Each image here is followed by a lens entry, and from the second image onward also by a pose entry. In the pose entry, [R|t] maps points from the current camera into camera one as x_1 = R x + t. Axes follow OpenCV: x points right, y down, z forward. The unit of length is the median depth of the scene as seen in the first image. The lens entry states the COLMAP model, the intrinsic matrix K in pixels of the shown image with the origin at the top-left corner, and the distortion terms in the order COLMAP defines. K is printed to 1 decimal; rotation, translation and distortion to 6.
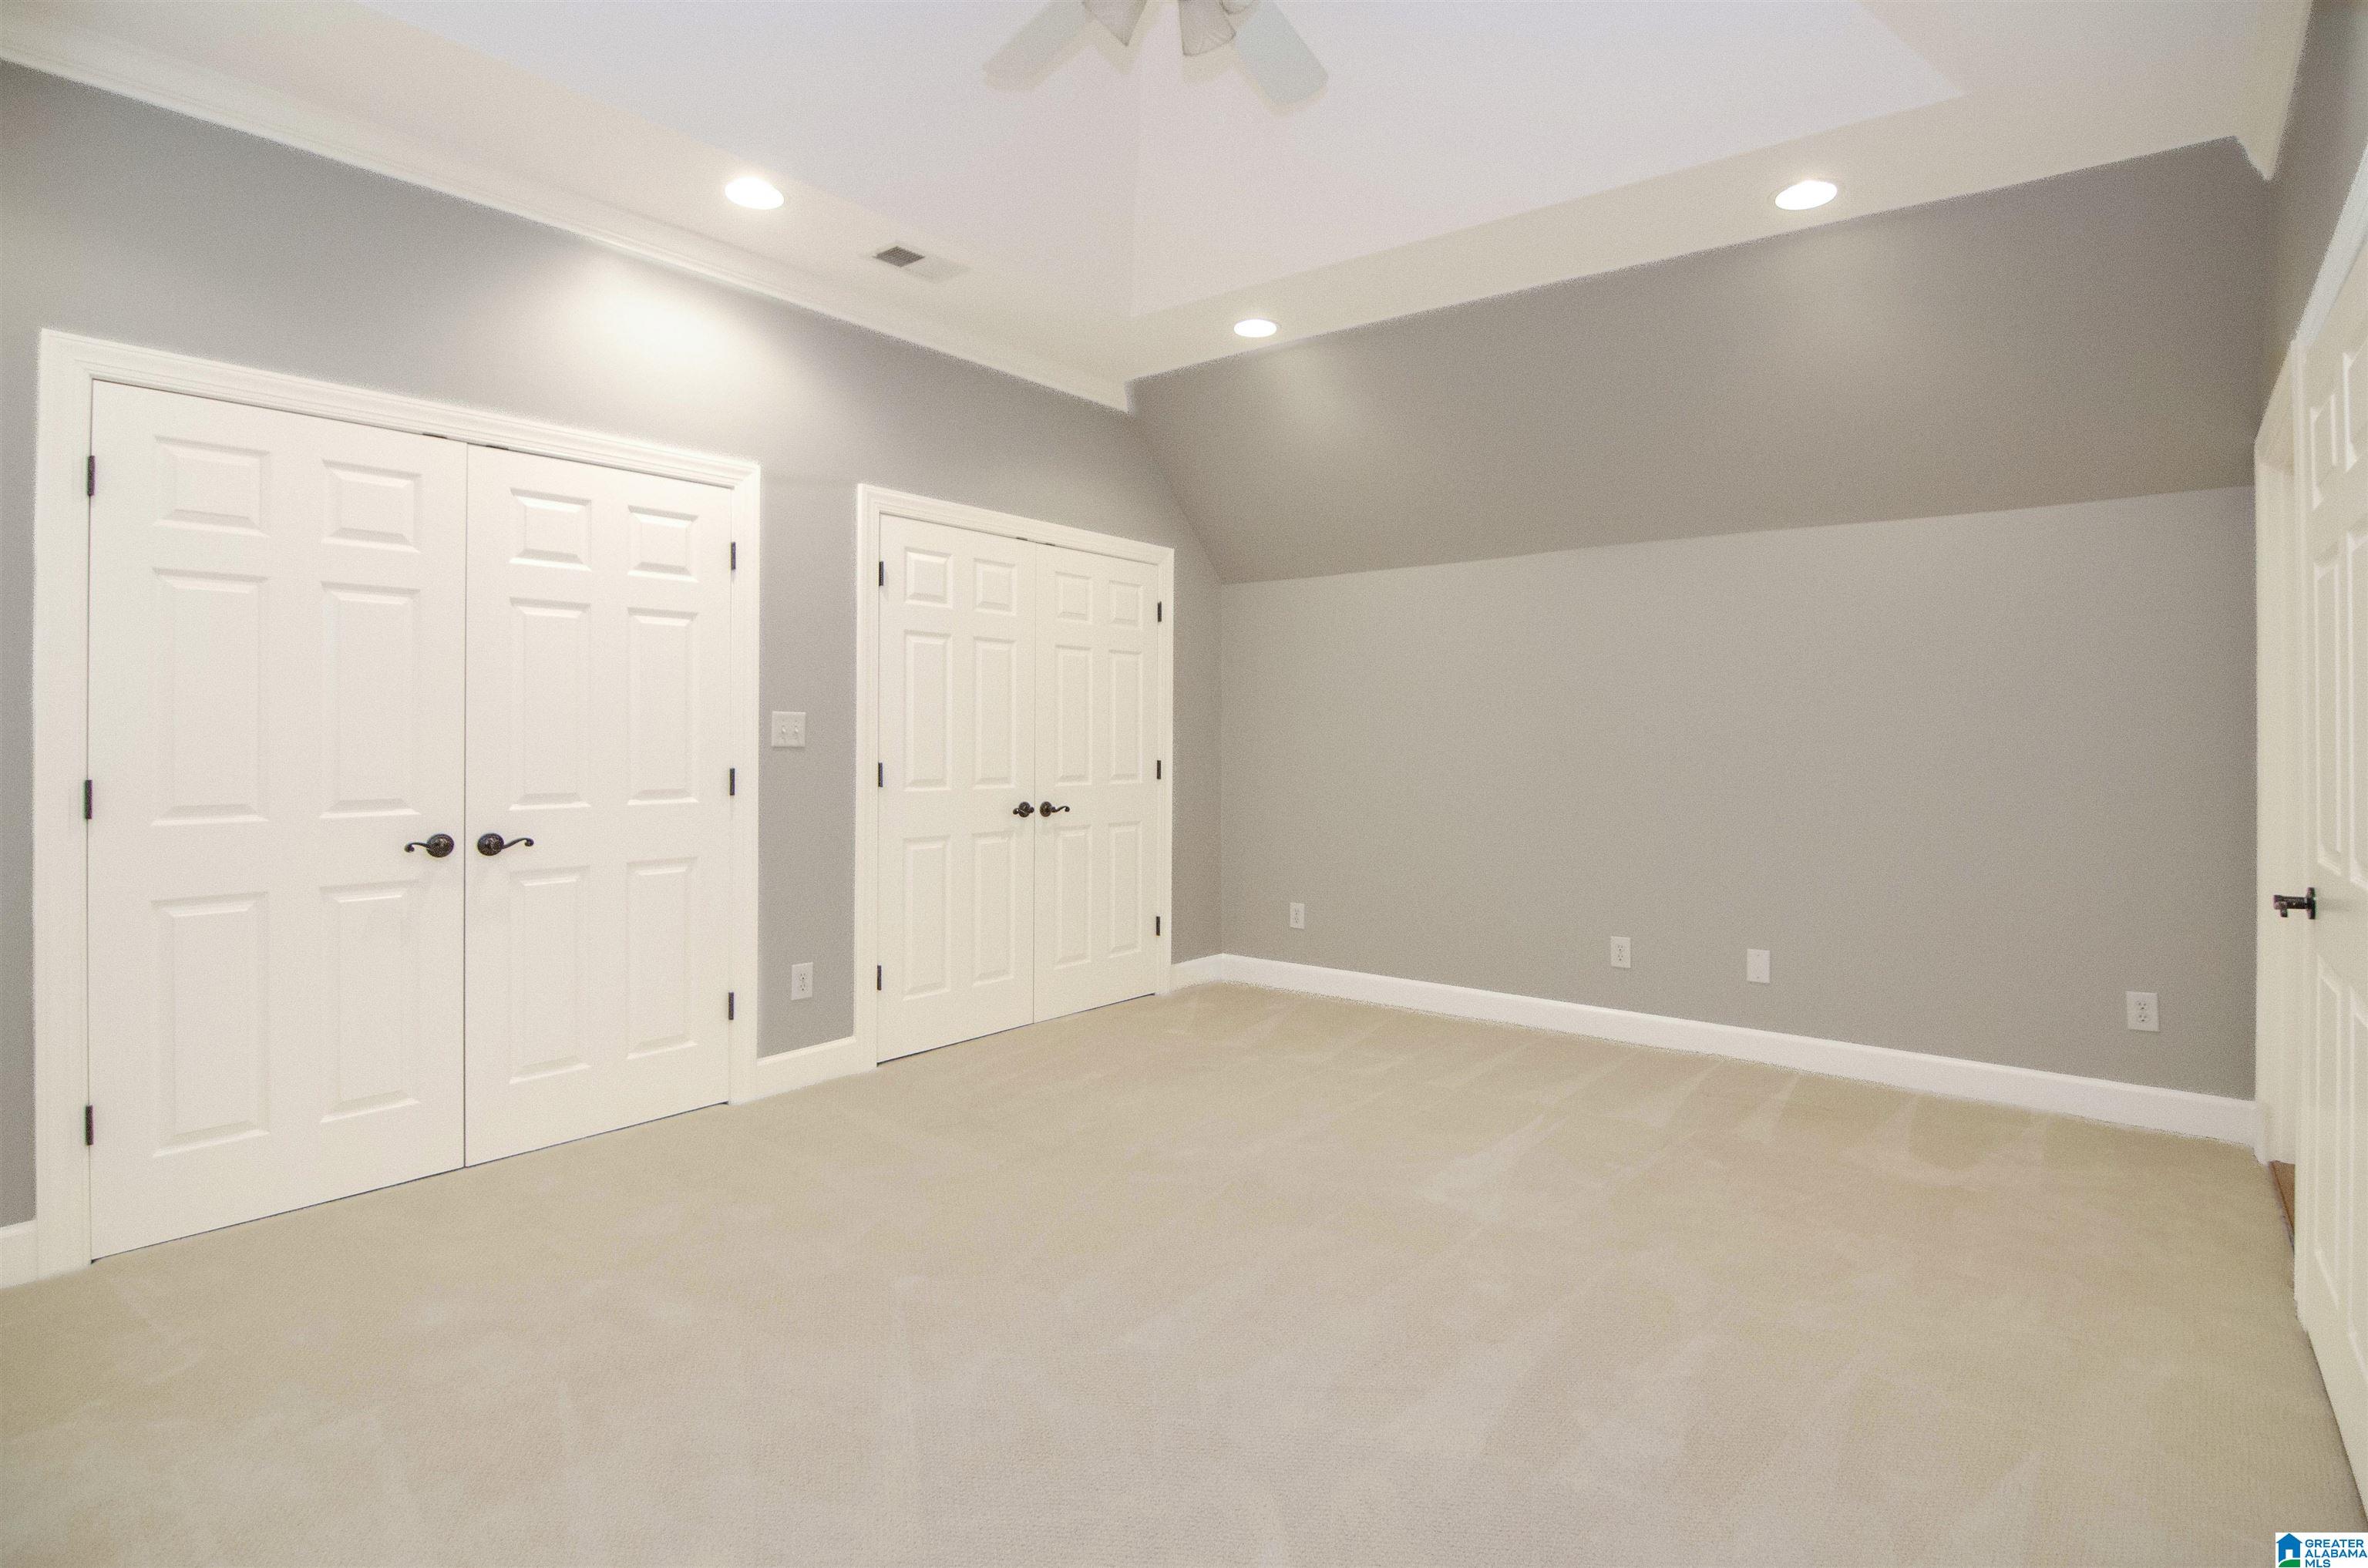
lens RADIAL K [[1159.5, 0, 1189.7], [0, 1159.5, 765.9], [0, 0, 1]] dist [-0.002508, -0.001888]
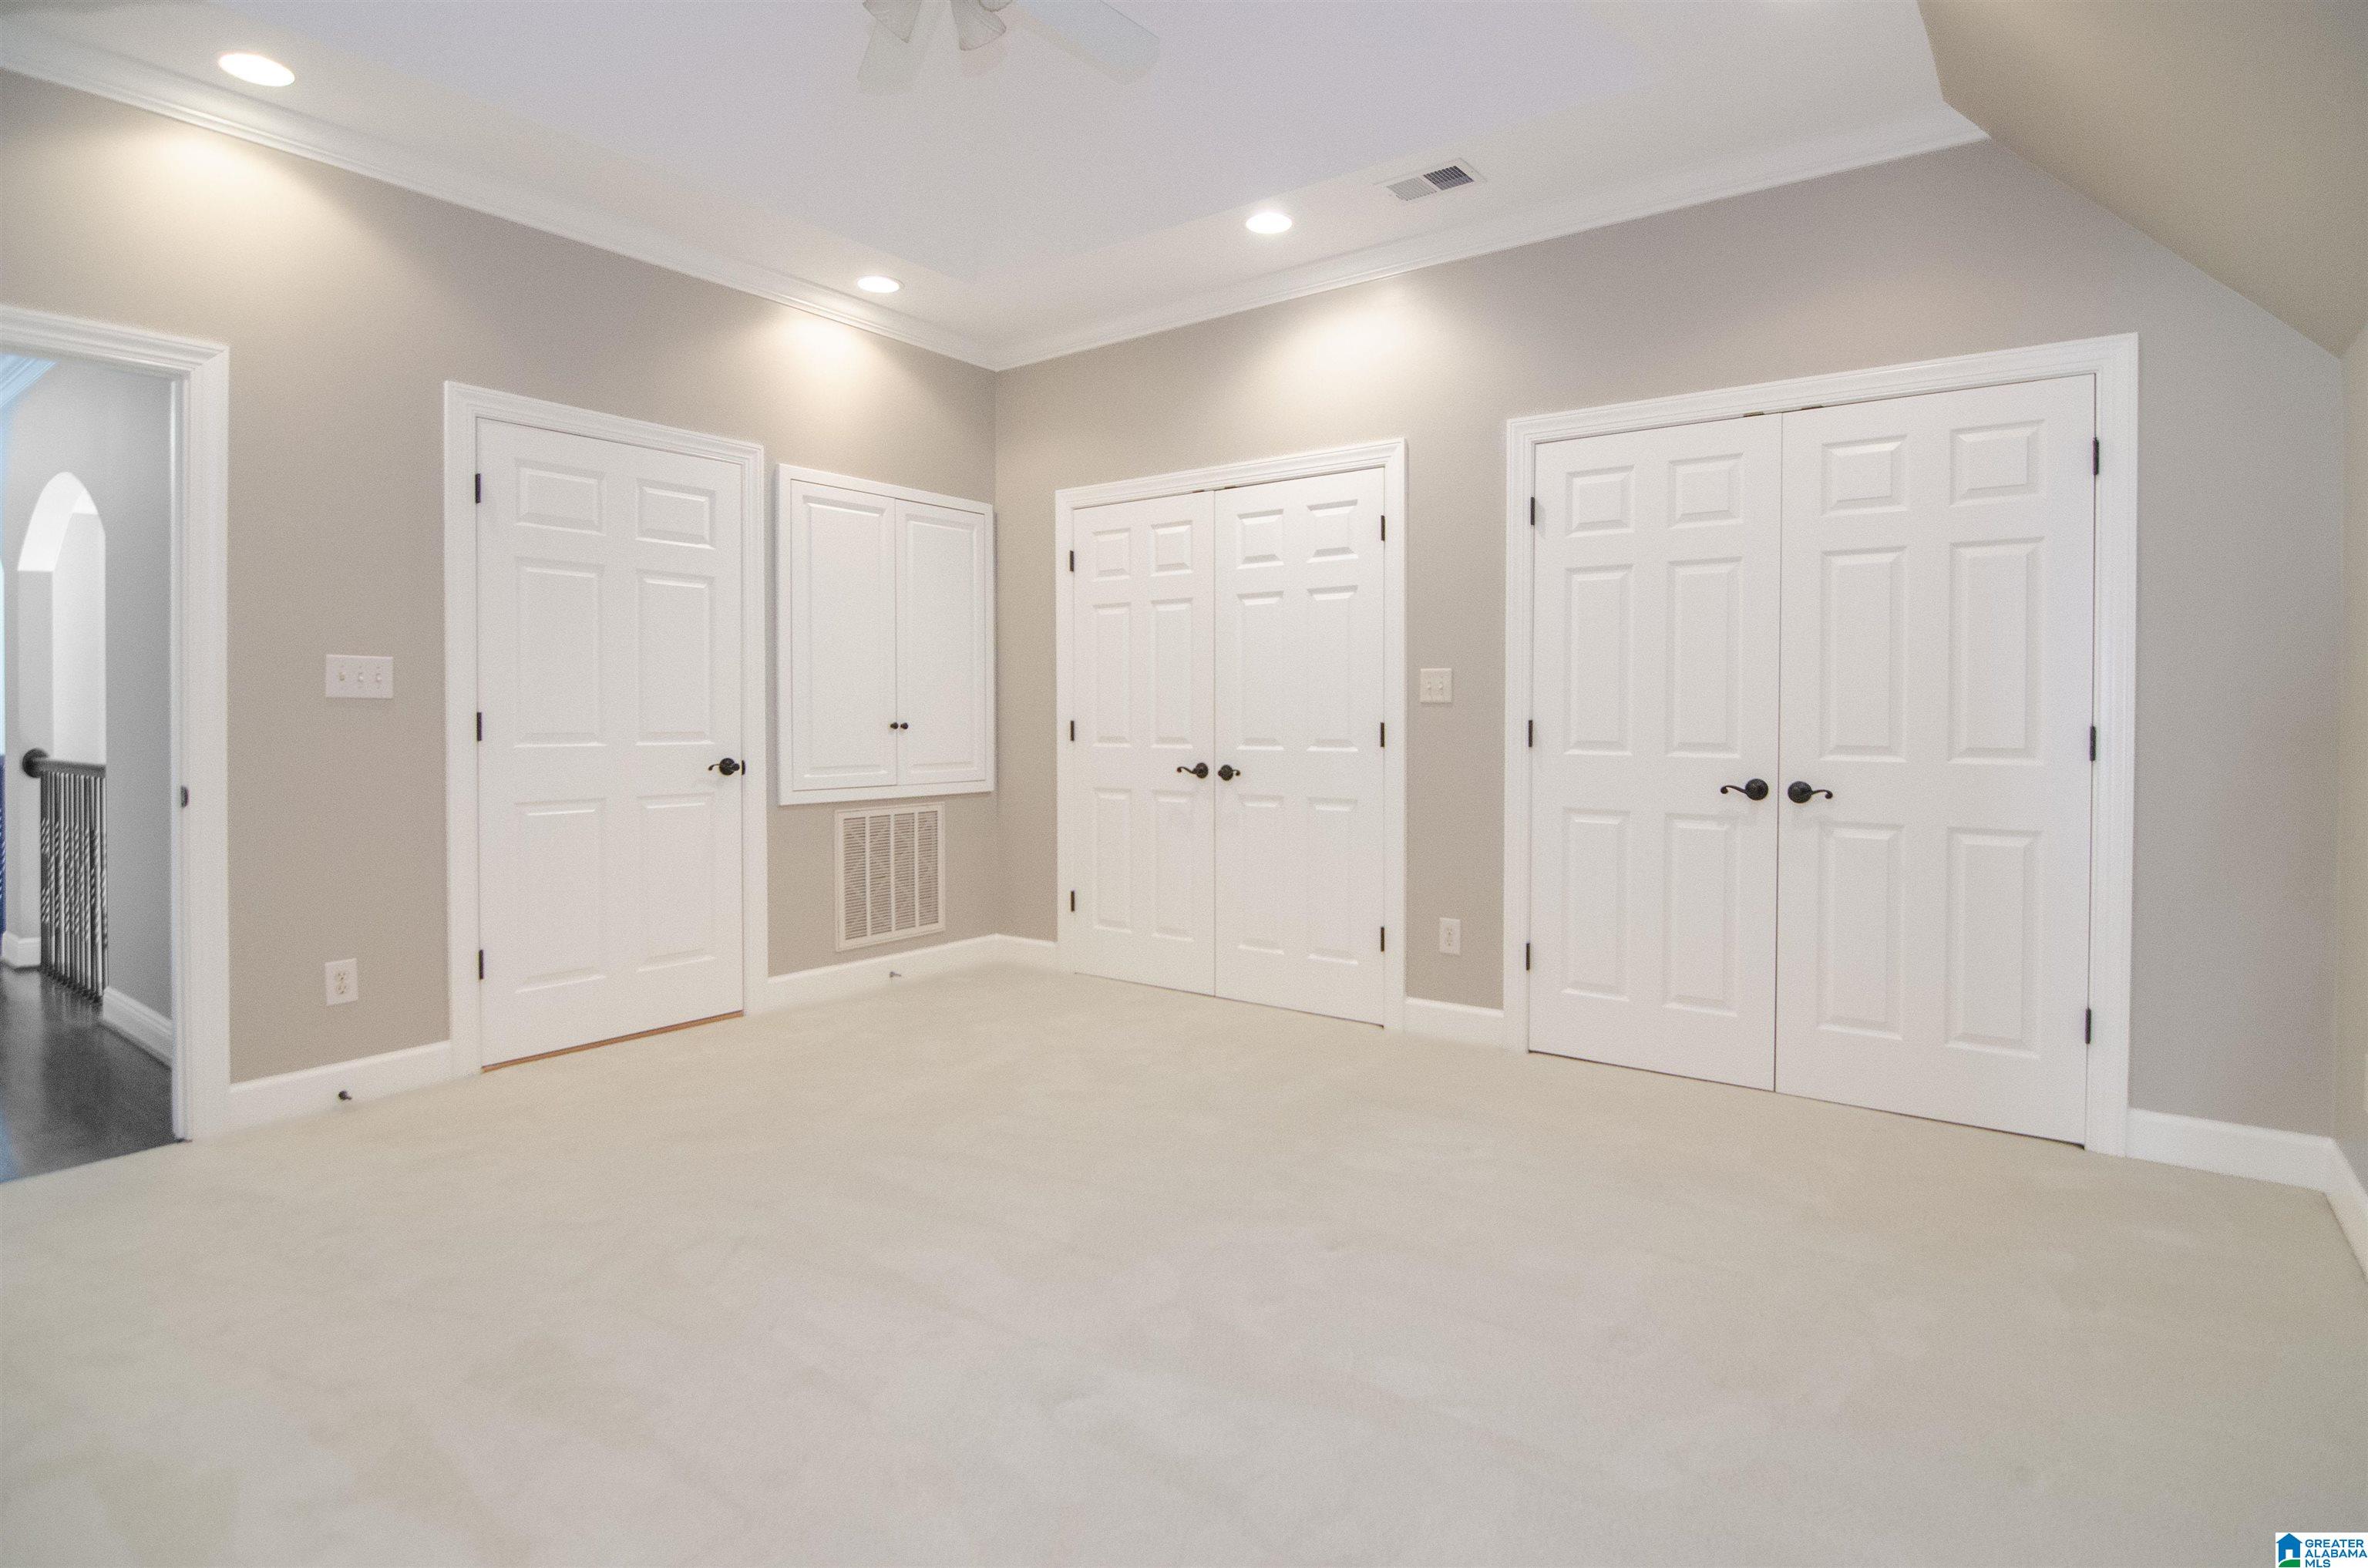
lens RADIAL K [[1159.5, 0, 1280.8], [0, 1159.5, 714.0], [0, 0, 1]] dist [-0.002508, -0.001888]
pose [[0.103580, 0.013965, -0.994523, 0.654707], [-0.011390, 0.999853, 0.012854, -0.018160], [0.994556, 0.009996, 0.103724, 0.758348]]
